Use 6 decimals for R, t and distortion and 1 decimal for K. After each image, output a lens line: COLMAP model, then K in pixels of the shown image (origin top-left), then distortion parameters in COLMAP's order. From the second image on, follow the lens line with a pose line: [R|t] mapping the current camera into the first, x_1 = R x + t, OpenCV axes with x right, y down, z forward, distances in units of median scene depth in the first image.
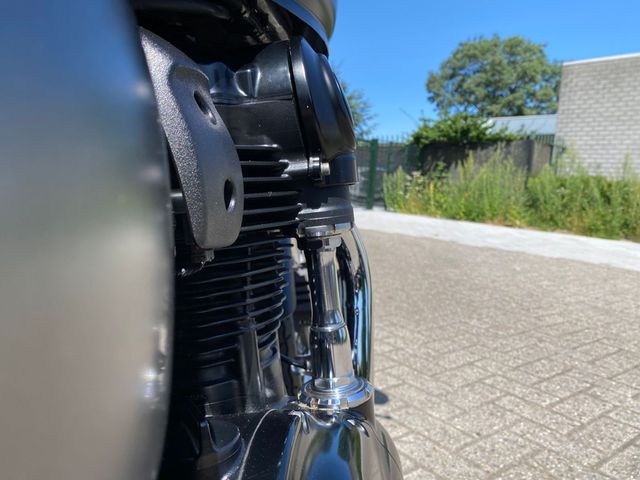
lens RADIAL K [[487.9, 0, 305.3], [0, 487.9, 238.3], [0, 0, 1]] dist [0.002487, -0.002143]
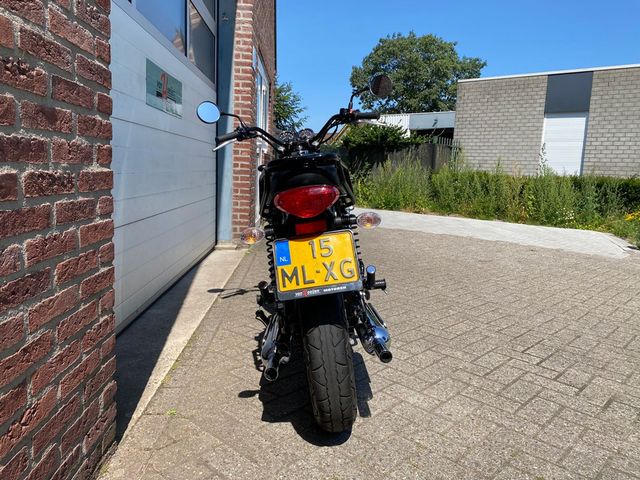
lens RADIAL K [[481.4, 0, 315.8], [0, 481.4, 241.2], [0, 0, 1]] dist [0.042594, -0.039761]
pose [[0.986475, -0.044243, 0.157831, -0.050111], [0.039391, 0.998654, 0.033740, -0.002327], [-0.159111, -0.027066, 0.986890, -0.196679]]
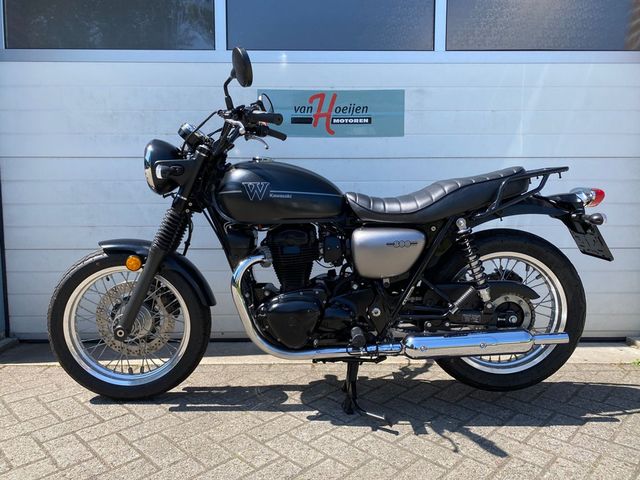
lens RADIAL K [[481.5, 0, 320.0], [0, 481.5, 240.0], [0, 0, 1]] dist [0.039354, -0.035623]
pose [[0.150010, 0.046613, -0.987585, 0.170346], [-0.115753, 0.992846, 0.029279, -0.026650], [0.981885, 0.109924, 0.154333, 0.078197]]
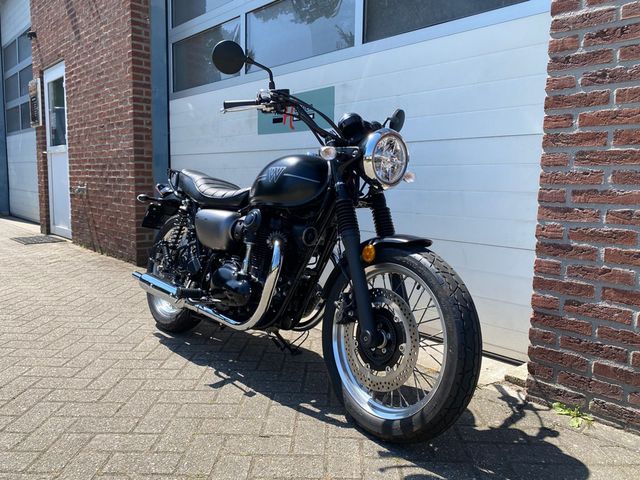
lens RADIAL K [[481.5, 0, 320.0], [0, 481.5, 240.0], [0, 0, 1]] dist [0.039354, -0.035623]
pose [[-0.629075, 0.025745, -0.776918, 0.152228], [-0.151765, 0.976151, 0.155232, -0.057449], [0.762385, 0.215562, -0.610165, 0.347078]]
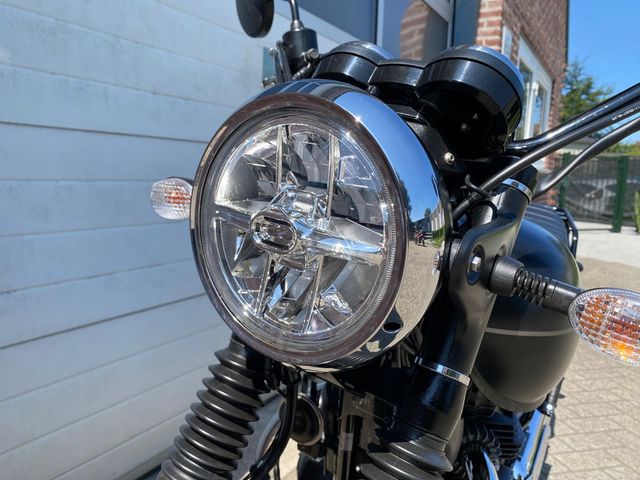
lens RADIAL K [[492.3, 0, 318.3], [0, 492.3, 236.3], [0, 0, 1]] dist [-0.003788, 0.005431]
pose [[0.913167, 0.020716, -0.407059, -0.002468], [-0.028381, 0.999515, -0.012799, -0.025018], [0.406597, 0.023241, 0.913312, -0.076287]]
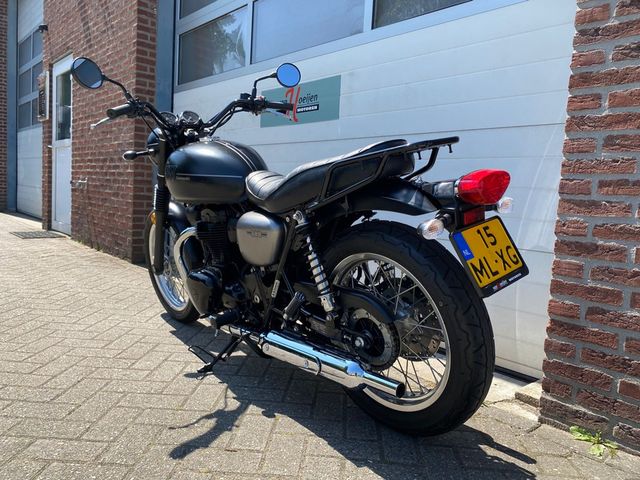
lens RADIAL K [[481.8, 0, 324.6], [0, 481.8, 238.2], [0, 0, 1]] dist [0.043652, -0.042512]
pose [[-0.642471, -0.021017, -0.766022, 0.131286], [-0.186507, 0.973854, 0.129706, -0.048031], [0.743268, 0.226201, -0.629592, 0.342184]]
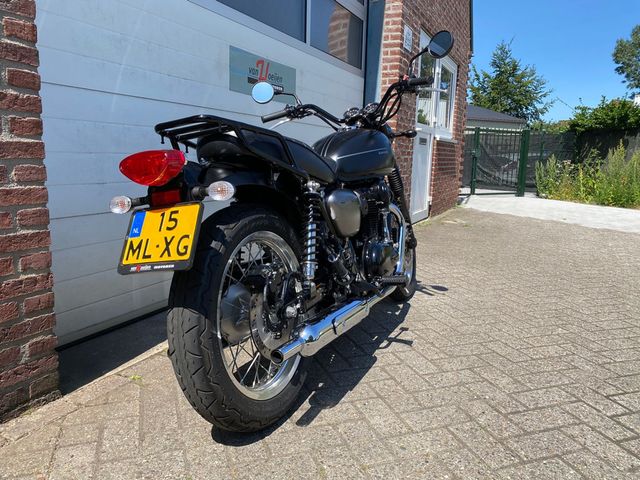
lens RADIAL K [[481.5, 0, 320.0], [0, 481.5, 240.0], [0, 0, 1]] dist [0.039354, -0.035623]
pose [[0.953075, 0.017835, -0.302209, 0.037869], [-0.007469, 0.999345, 0.035419, 0.004008], [0.302643, -0.031500, 0.952583, -0.170583]]
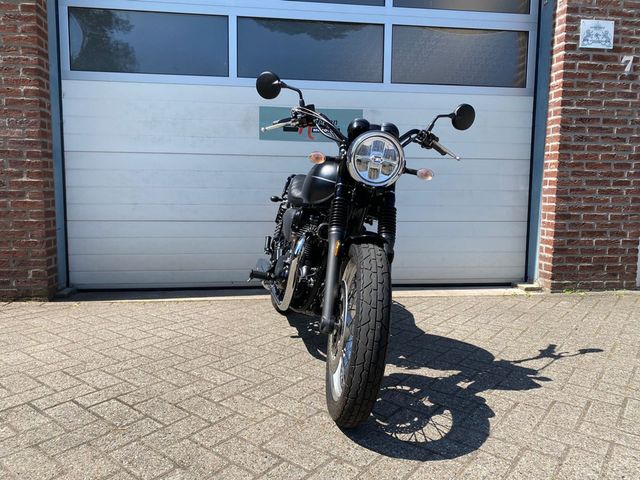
lens RADIAL K [[481.4, 0, 315.8], [0, 481.4, 241.2], [0, 0, 1]] dist [0.042594, -0.039761]
pose [[0.258590, 0.047148, -0.964836, 0.269840], [-0.117007, 0.992983, 0.017164, -0.006197], [0.958875, 0.108454, 0.262292, 0.033347]]
